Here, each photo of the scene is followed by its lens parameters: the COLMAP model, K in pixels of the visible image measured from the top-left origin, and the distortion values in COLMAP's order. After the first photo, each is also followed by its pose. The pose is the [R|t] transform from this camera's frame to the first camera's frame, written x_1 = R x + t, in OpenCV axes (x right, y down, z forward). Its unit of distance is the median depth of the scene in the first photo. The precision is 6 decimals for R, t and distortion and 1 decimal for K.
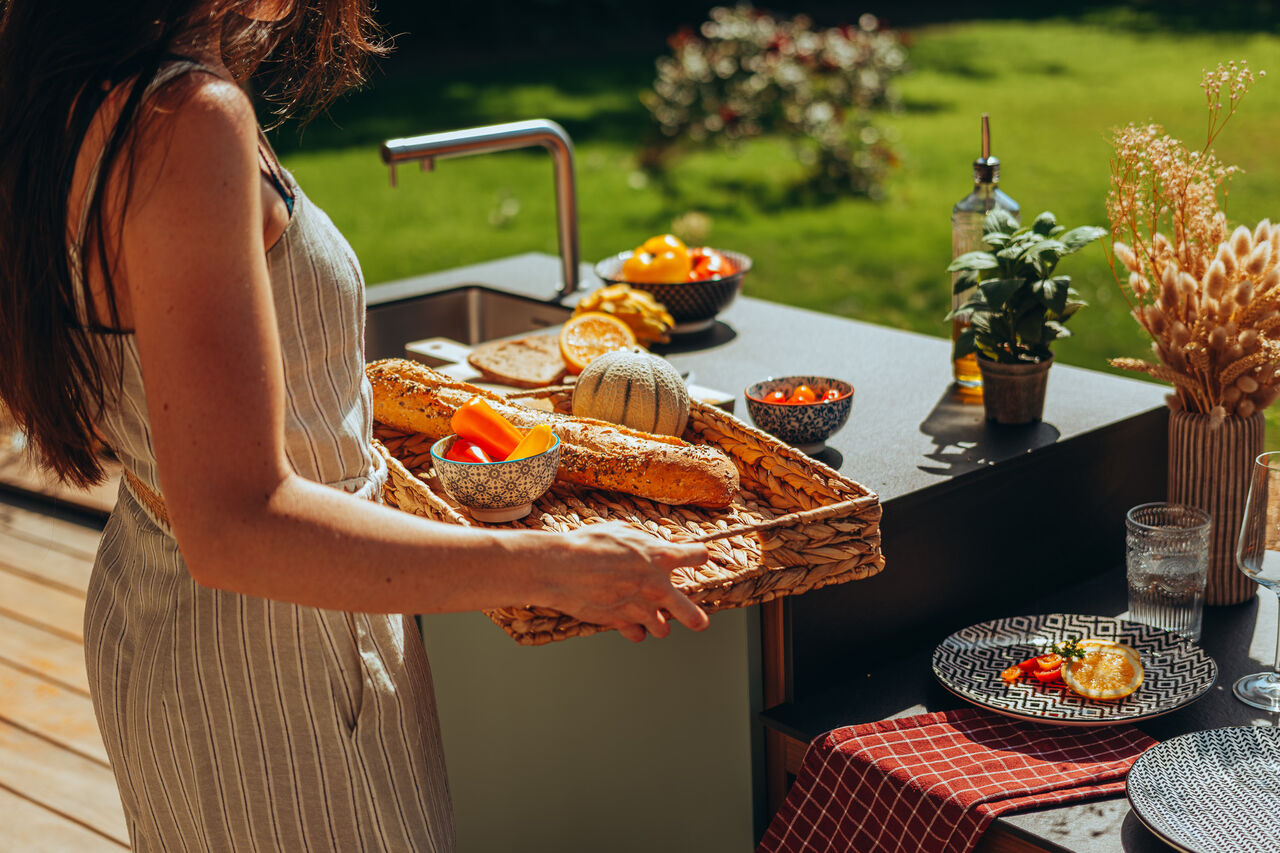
lens RADIAL K [[1893.8, 0, 659.5], [0, 1893.8, 449.3], [0, 0, 1]] dist [0.018492, -0.029887]
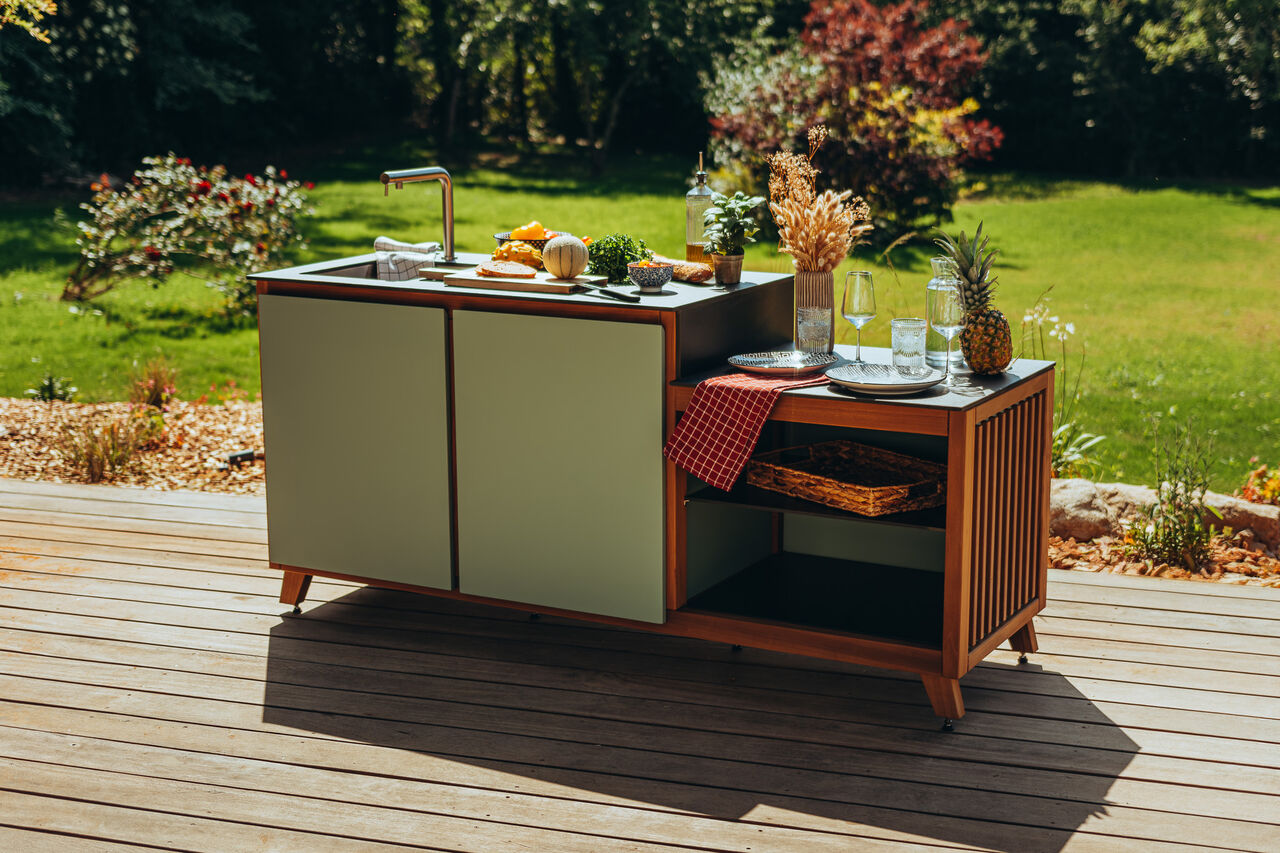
lens RADIAL K [[1951.5, 0, 640.0], [0, 1951.5, 426.5], [0, 0, 1]] dist [0.018635, 0.005955]
pose [[0.936128, -0.035609, 0.349851, -0.687044], [0.071175, 0.993455, -0.089334, 0.332363], [-0.344381, 0.108529, 0.932536, -1.053134]]
